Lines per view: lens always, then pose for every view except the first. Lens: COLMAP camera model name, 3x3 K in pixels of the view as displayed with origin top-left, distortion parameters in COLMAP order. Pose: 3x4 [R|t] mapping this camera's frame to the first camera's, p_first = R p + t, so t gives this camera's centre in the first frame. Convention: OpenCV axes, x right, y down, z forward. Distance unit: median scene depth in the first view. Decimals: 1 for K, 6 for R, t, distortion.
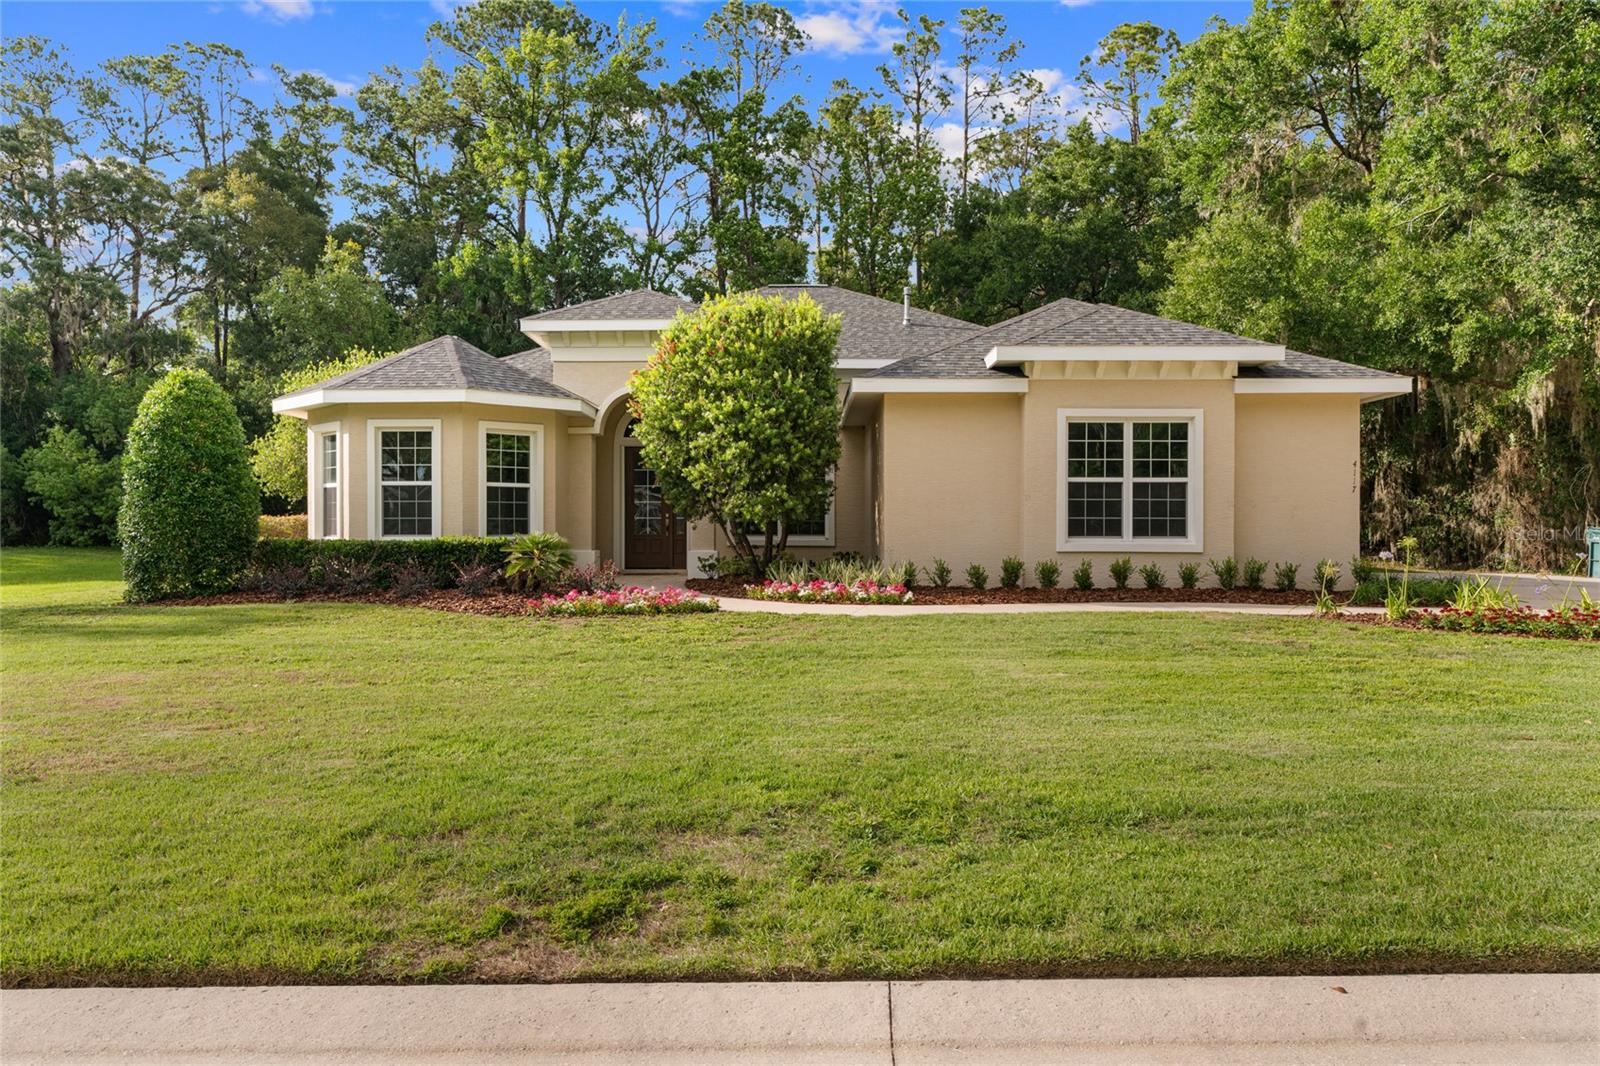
lens RADIAL K [[1081.6, 0, 806.3], [0, 1081.6, 537.4], [0, 0, 1]] dist [-0.001278, 0.002609]
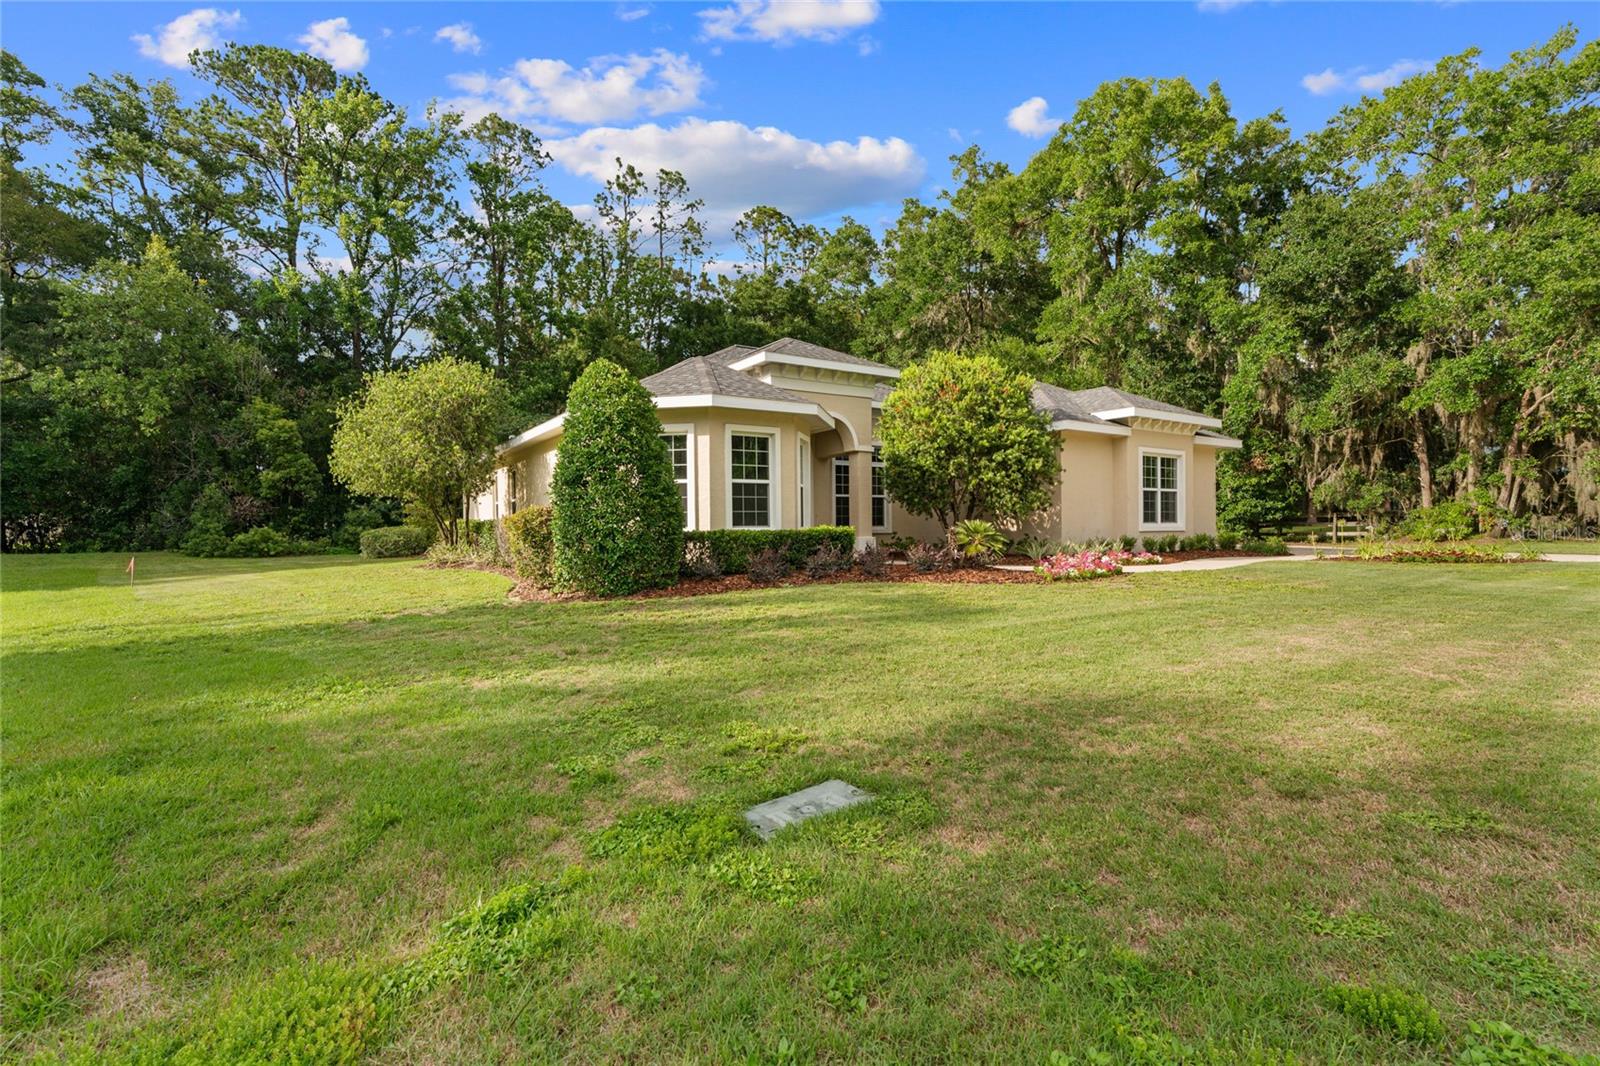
lens RADIAL K [[746.0, 0, 801.1], [0, 746.0, 516.4], [0, 0, 1]] dist [-0.000207, -0.000029]
pose [[0.824651, -0.003413, 0.565632, -0.762985], [0.005023, 0.999987, -0.001288, -0.011109], [-0.565620, 0.003903, 0.824657, 0.307557]]
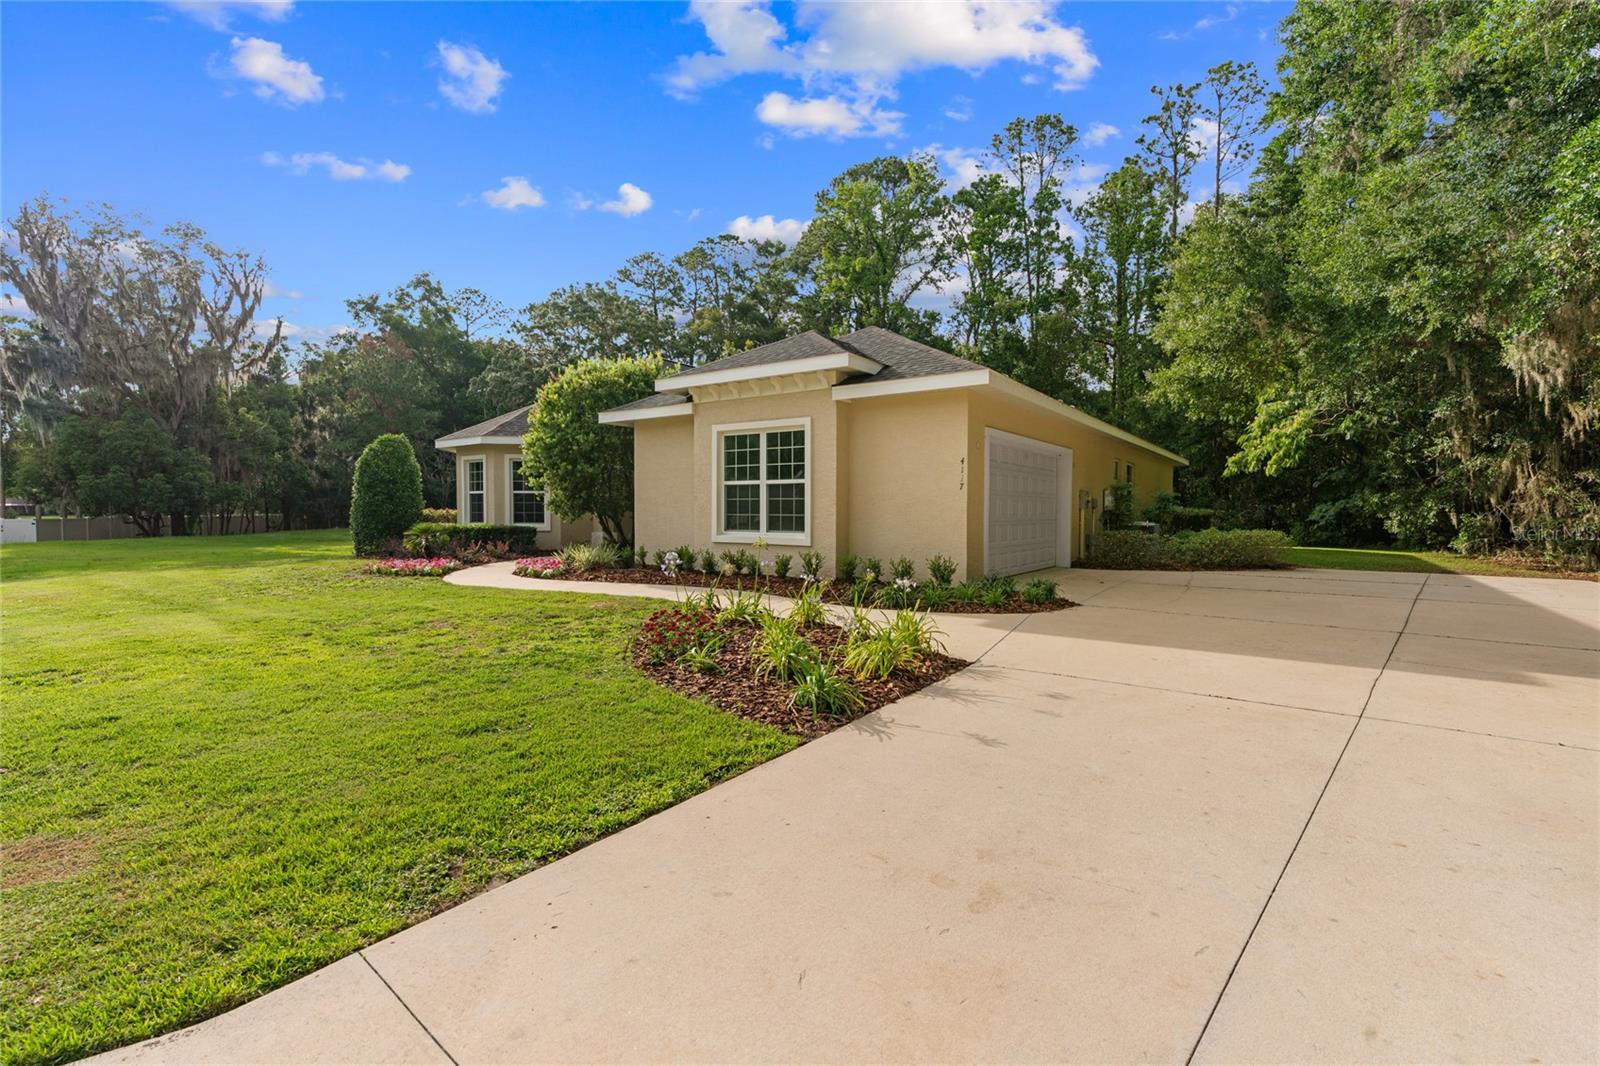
lens RADIAL K [[746.0, 0, 801.1], [0, 746.0, 516.4], [0, 0, 1]] dist [-0.000207, -0.000029]
pose [[0.817932, 0.006860, -0.575274, 0.714594], [-0.010728, 0.999937, -0.003329, -0.012819], [0.575215, 0.008895, 0.817954, 0.330824]]
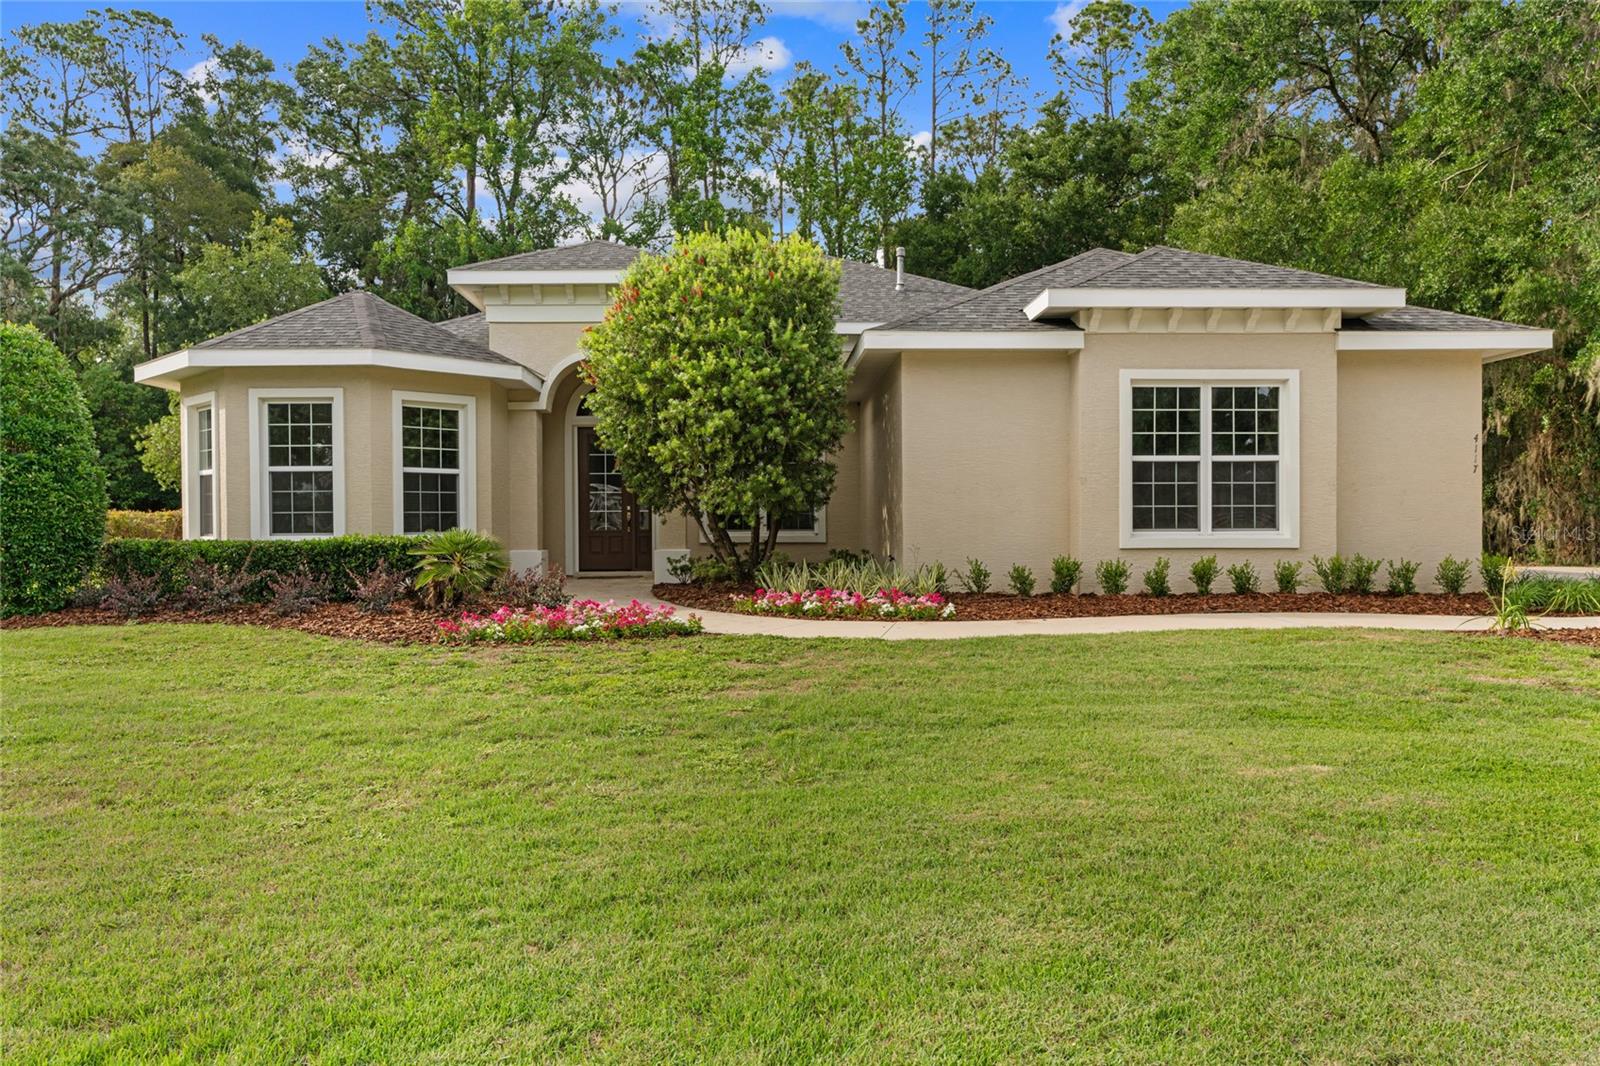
lens RADIAL K [[1040.9, 0, 800.0], [0, 1040.9, 533.0], [0, 0, 1]] dist [0.001268, -0.003185]
pose [[0.999272, -0.007396, 0.037437, -0.029968], [0.007333, 0.999971, 0.001803, -0.001280], [-0.037450, -0.001527, 0.999297, 0.214801]]
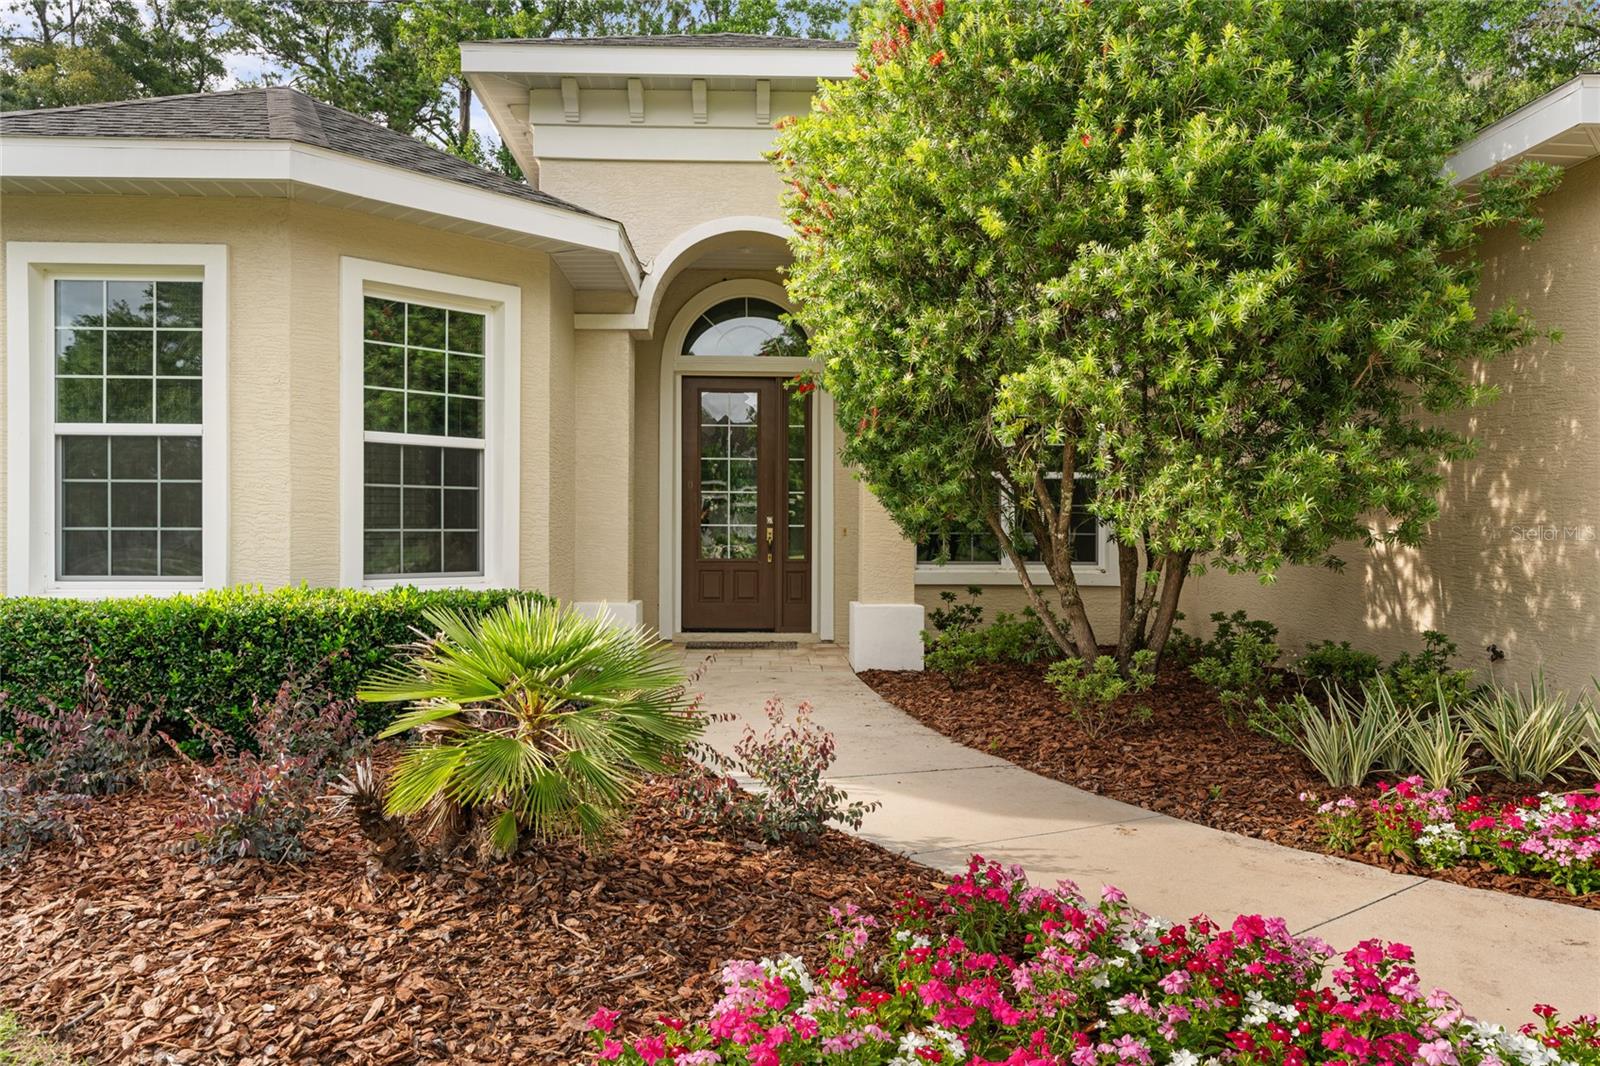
lens RADIAL K [[1081.6, 0, 806.3], [0, 1081.6, 537.4], [0, 0, 1]] dist [-0.001278, 0.002609]
pose [[0.998697, 0.005581, 0.050735, -0.164791], [-0.005742, 0.999979, 0.003036, -0.016933], [-0.050717, -0.003323, 0.998708, 0.627088]]
